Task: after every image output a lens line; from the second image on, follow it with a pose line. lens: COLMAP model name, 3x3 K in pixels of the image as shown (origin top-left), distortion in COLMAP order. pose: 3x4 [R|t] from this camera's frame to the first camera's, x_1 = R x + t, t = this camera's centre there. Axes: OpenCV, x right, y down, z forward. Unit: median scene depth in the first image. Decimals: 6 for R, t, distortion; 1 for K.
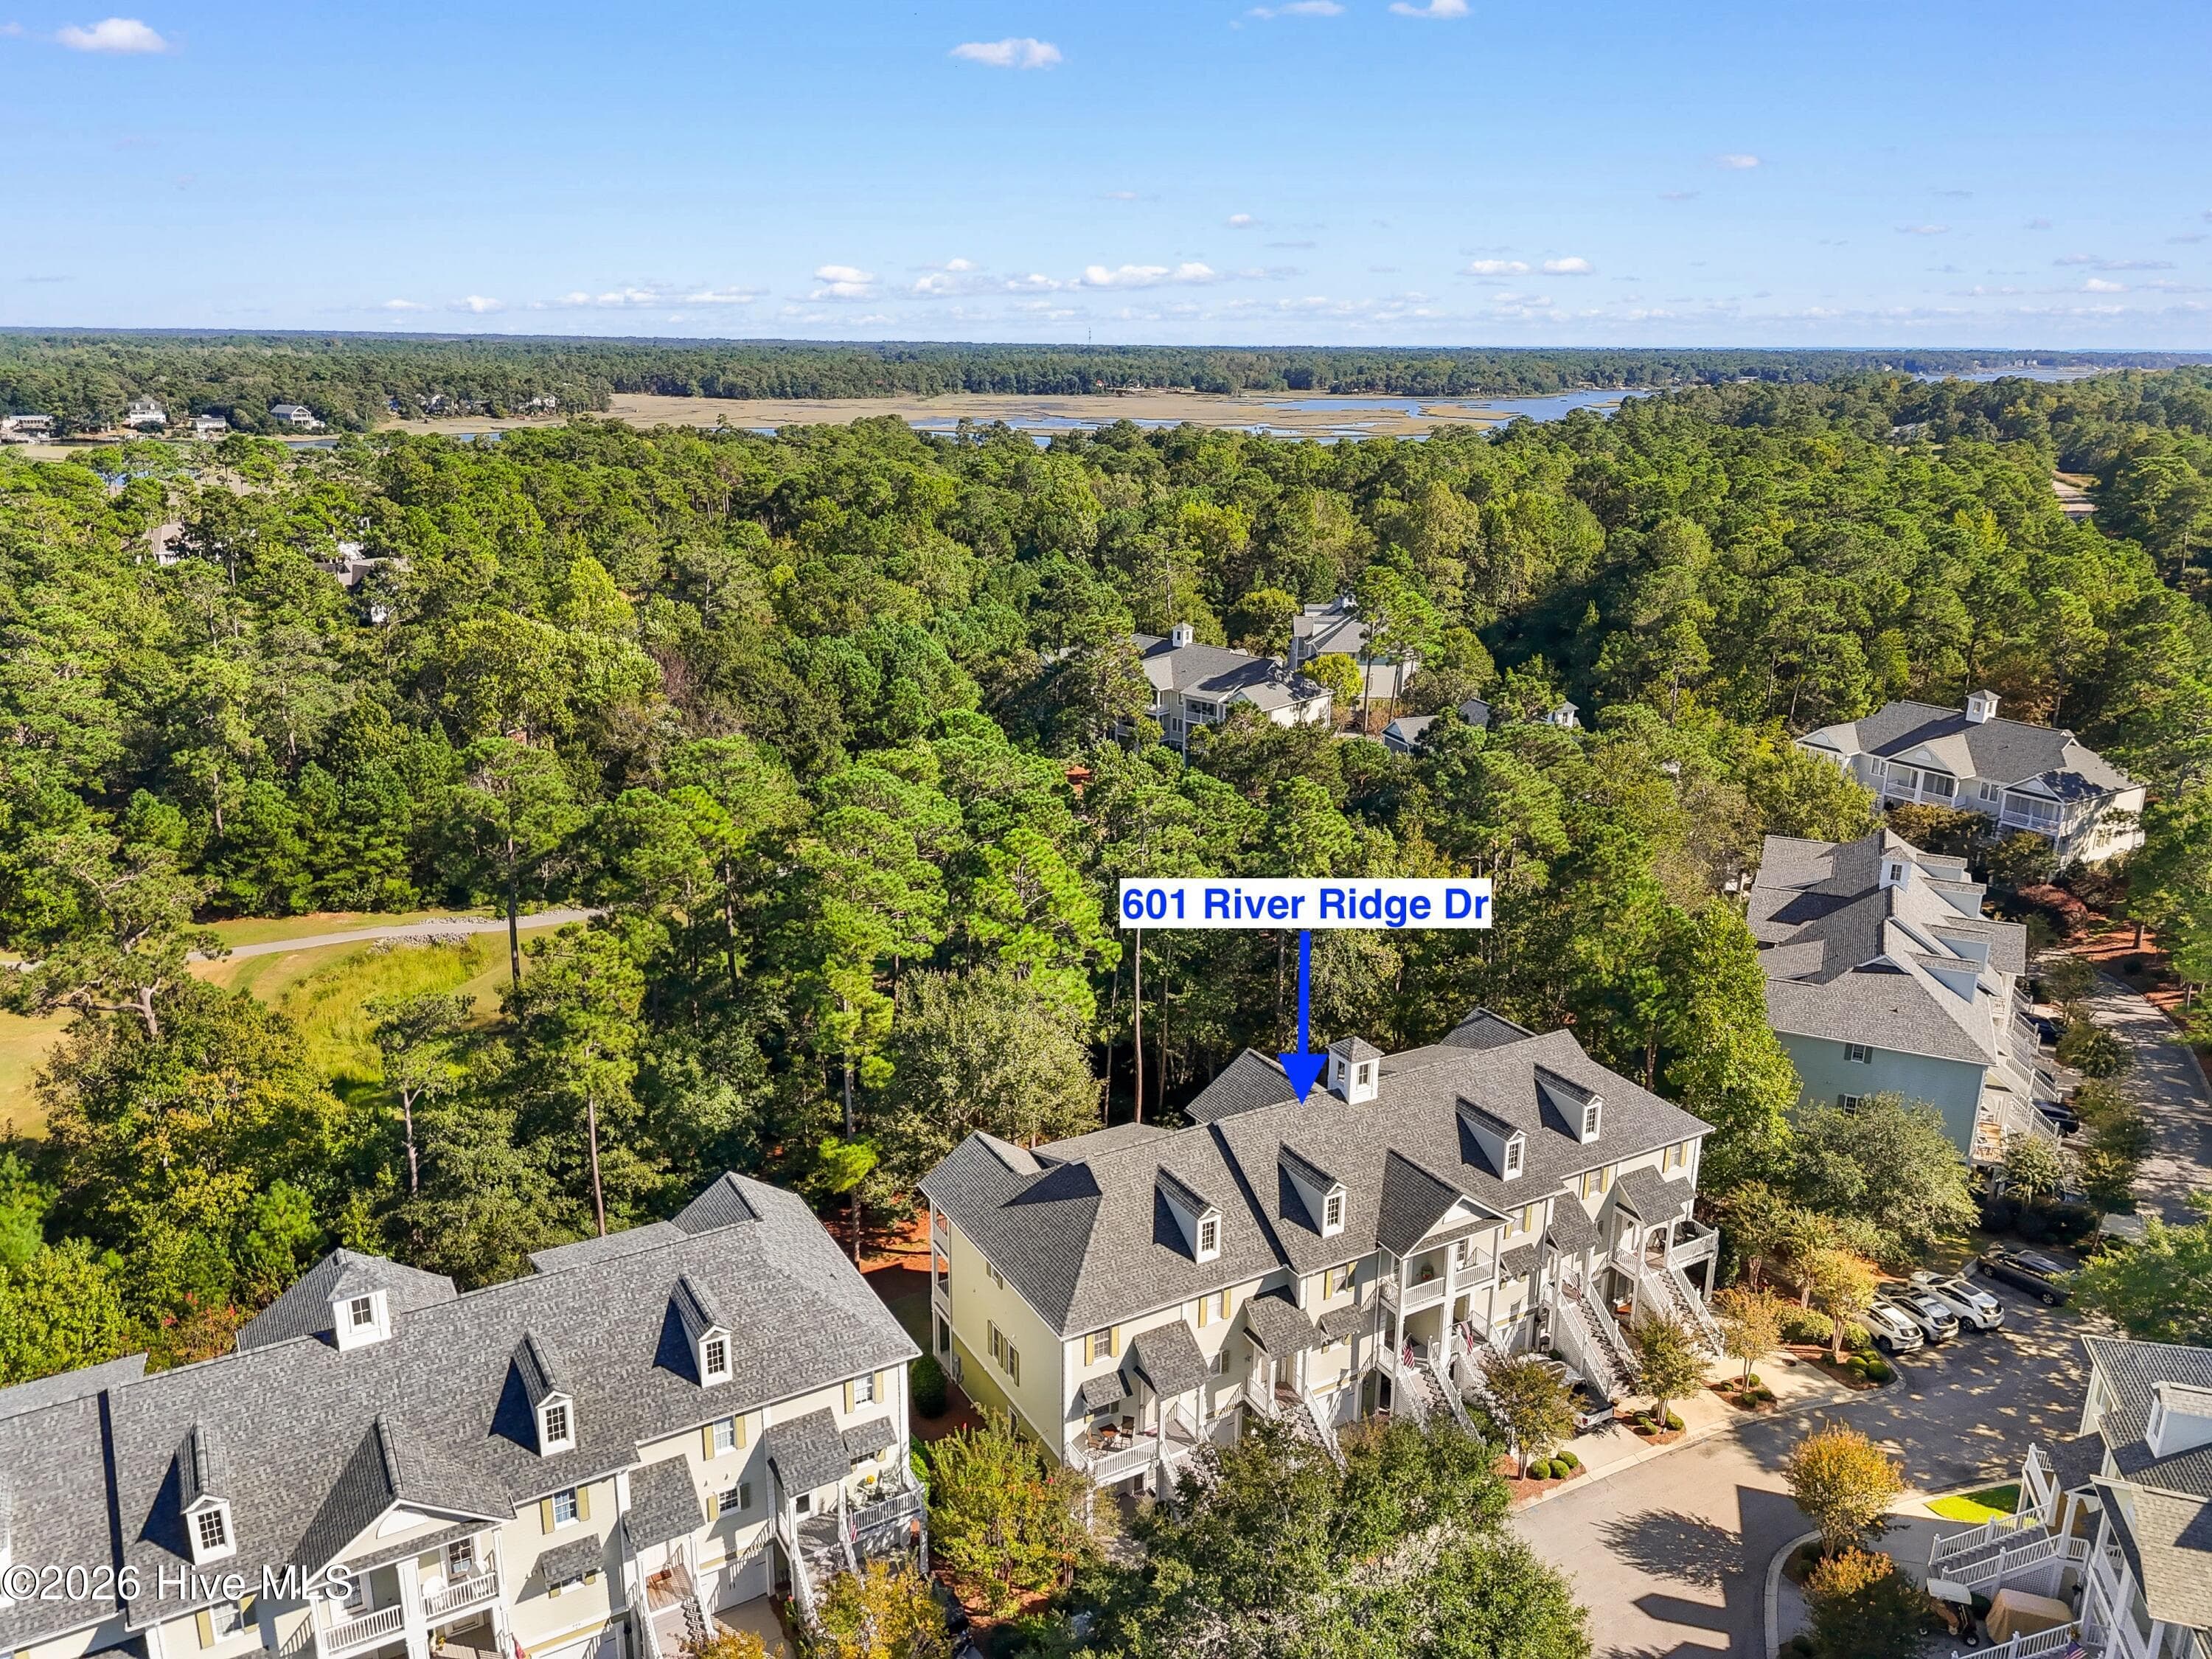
lens RADIAL K [[1631.6, 0, 1108.9], [0, 1631.6, 828.4], [0, 0, 1]] dist [0.045088, -0.011280]
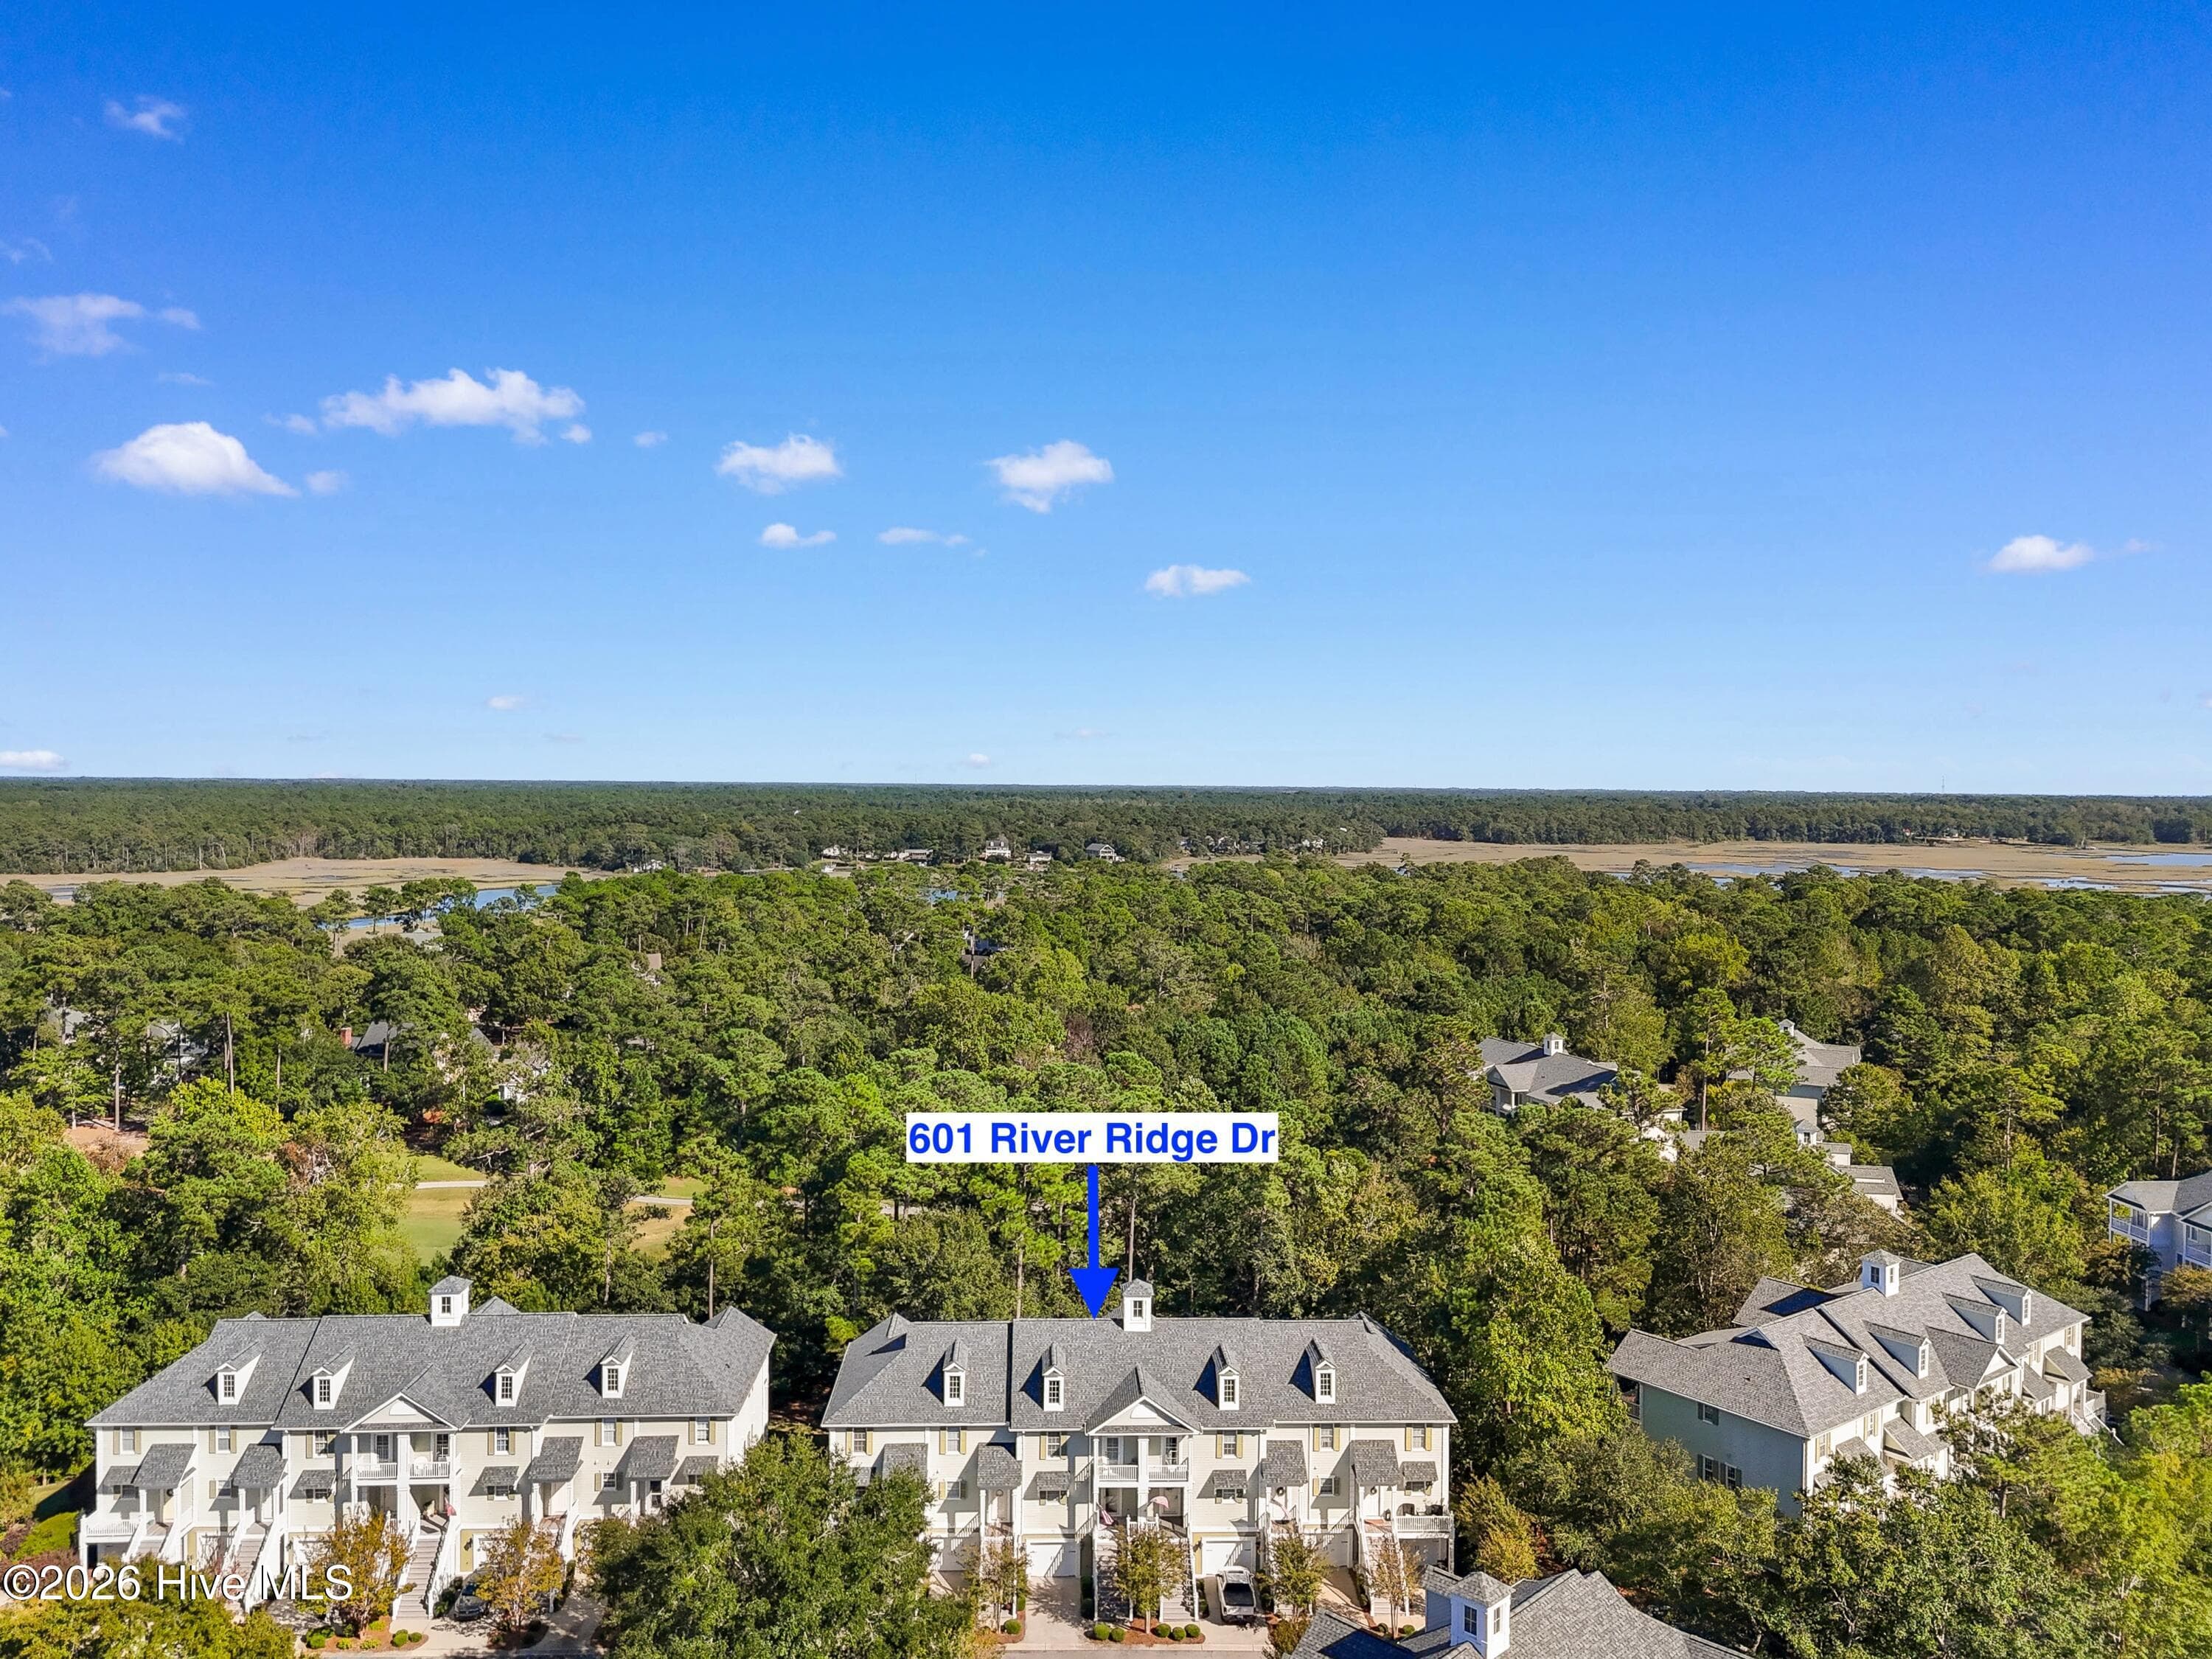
lens RADIAL K [[1631.6, 0, 1110.6], [0, 1631.6, 825.1], [0, 0, 1]] dist [0.045088, -0.011280]
pose [[0.886282, 0.009819, -0.463042, 0.172538], [-0.132021, 0.963652, -0.232261, 0.019097], [0.443931, 0.266980, 0.855364, -0.059133]]
